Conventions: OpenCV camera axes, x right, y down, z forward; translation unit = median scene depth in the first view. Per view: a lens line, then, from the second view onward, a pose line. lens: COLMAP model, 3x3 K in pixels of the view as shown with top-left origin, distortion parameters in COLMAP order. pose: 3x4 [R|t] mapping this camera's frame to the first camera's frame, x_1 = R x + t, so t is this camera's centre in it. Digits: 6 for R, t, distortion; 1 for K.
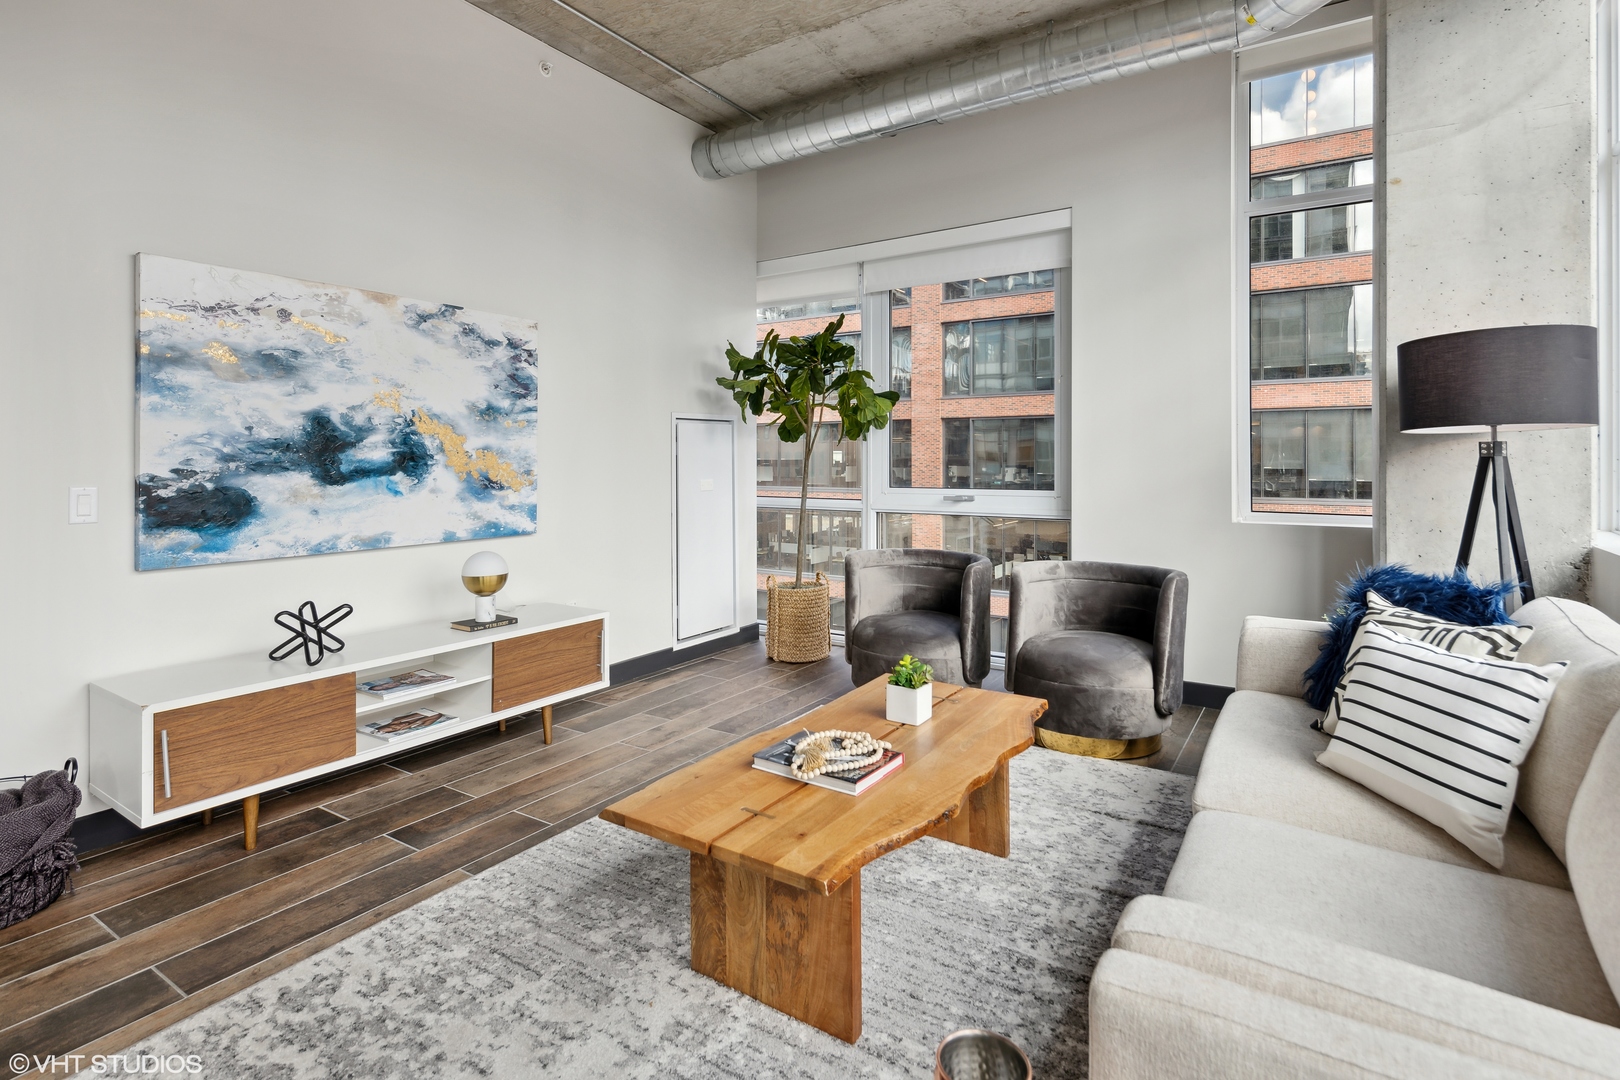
lens RADIAL K [[811.2, 0, 790.3], [0, 811.2, 462.8], [0, 0, 1]] dist [-0.005099, -0.001400]
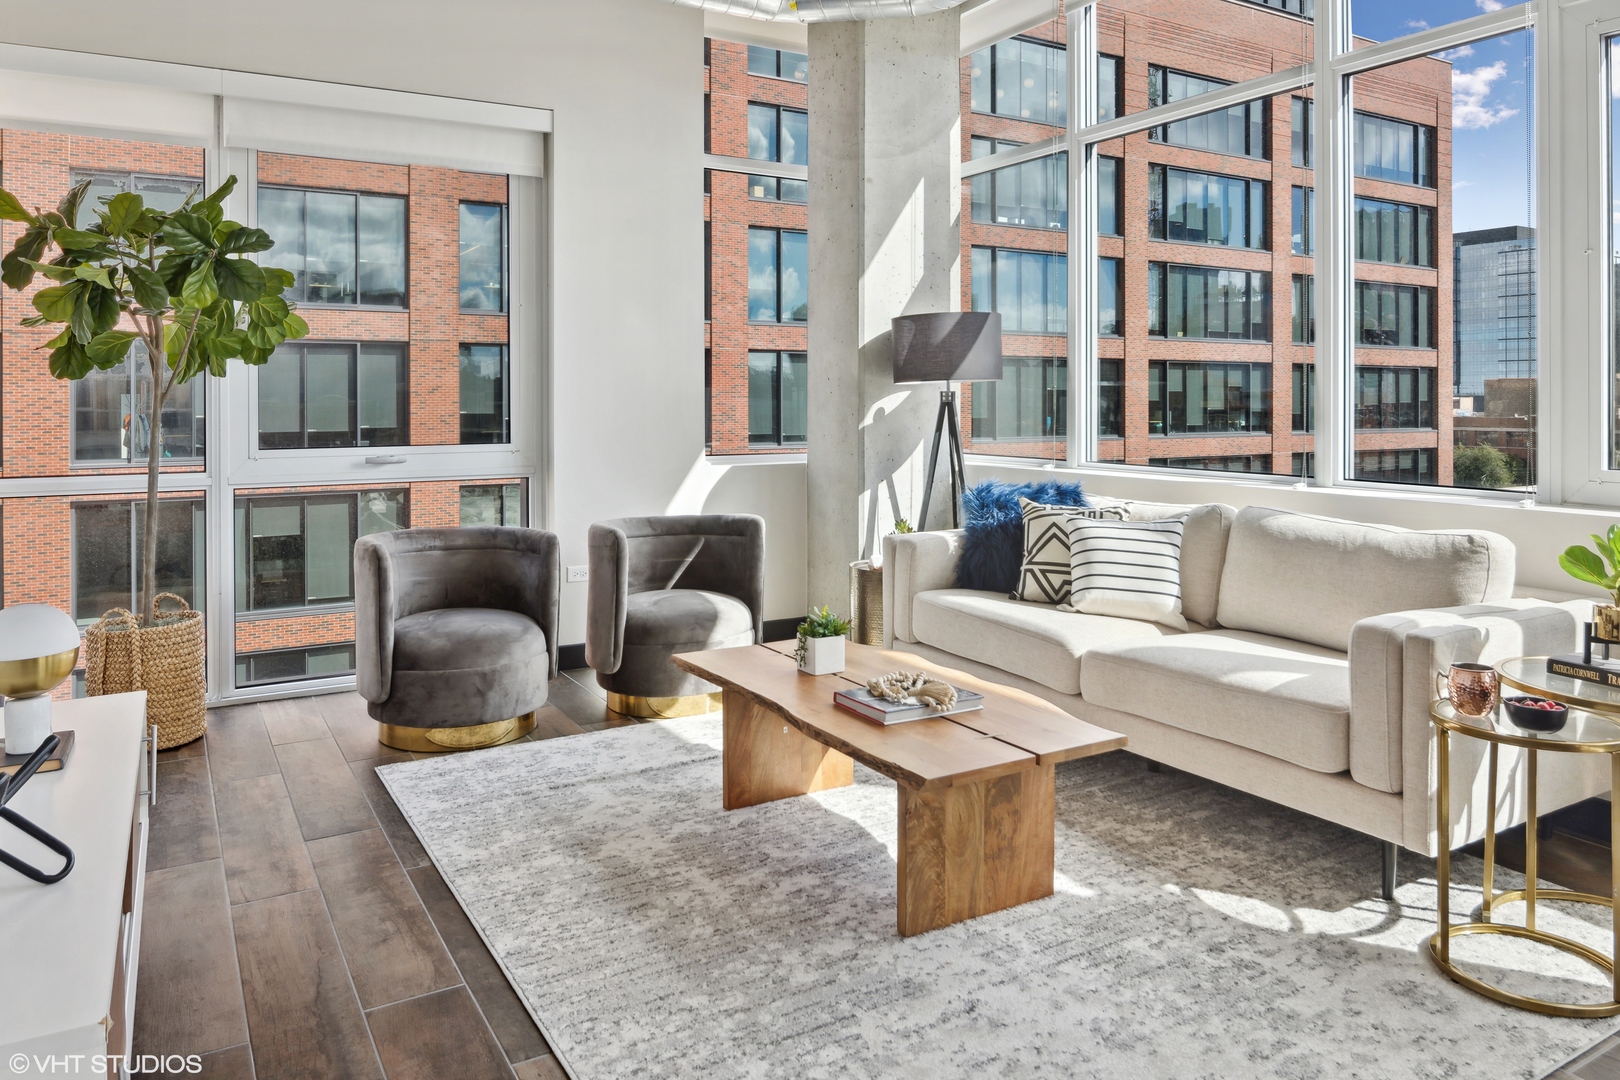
lens RADIAL K [[1127.7, 0, 848.8], [0, 1127.7, 402.6], [0, 0, 1]] dist [-0.004813, -0.000623]
pose [[0.422054, -0.002809, 0.906566, -0.994606], [0.006675, 0.999978, -0.000010, -0.008984], [-0.906546, 0.006056, 0.422064, 0.358548]]
